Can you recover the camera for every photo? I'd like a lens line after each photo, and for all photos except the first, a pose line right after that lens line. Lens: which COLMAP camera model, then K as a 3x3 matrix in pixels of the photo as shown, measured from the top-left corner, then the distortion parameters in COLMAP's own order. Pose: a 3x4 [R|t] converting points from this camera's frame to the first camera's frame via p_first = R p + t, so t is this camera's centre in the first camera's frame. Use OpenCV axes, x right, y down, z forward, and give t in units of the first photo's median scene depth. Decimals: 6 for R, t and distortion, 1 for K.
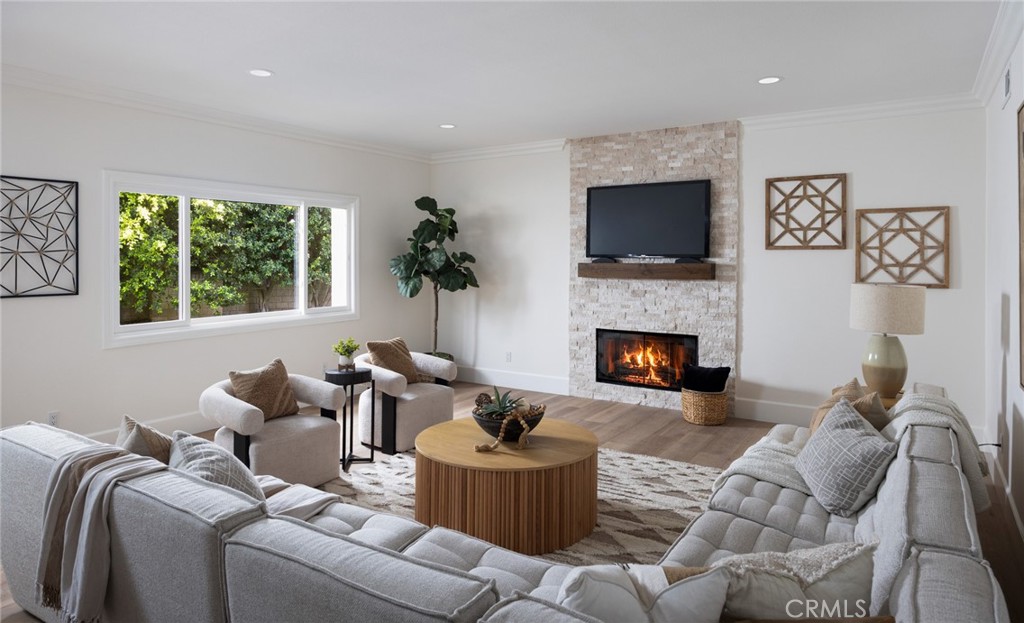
lens RADIAL K [[637.7, 0, 531.0], [0, 637.7, 266.3], [0, 0, 1]] dist [0.002967, -0.002835]
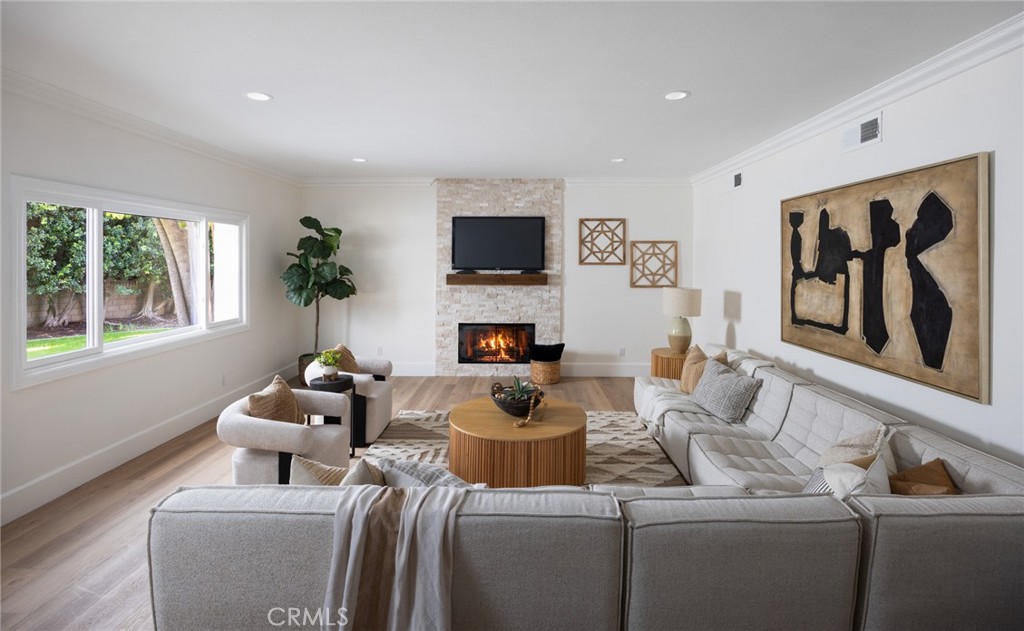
lens RADIAL K [[479.2, 0, 514.6], [0, 479.2, 268.3], [0, 0, 1]] dist [-0.015408, 0.000850]
pose [[0.841867, -0.007964, 0.539626, -0.358840], [0.004746, 0.999962, 0.007354, -0.025282], [-0.539664, -0.003630, 0.841873, 0.105495]]
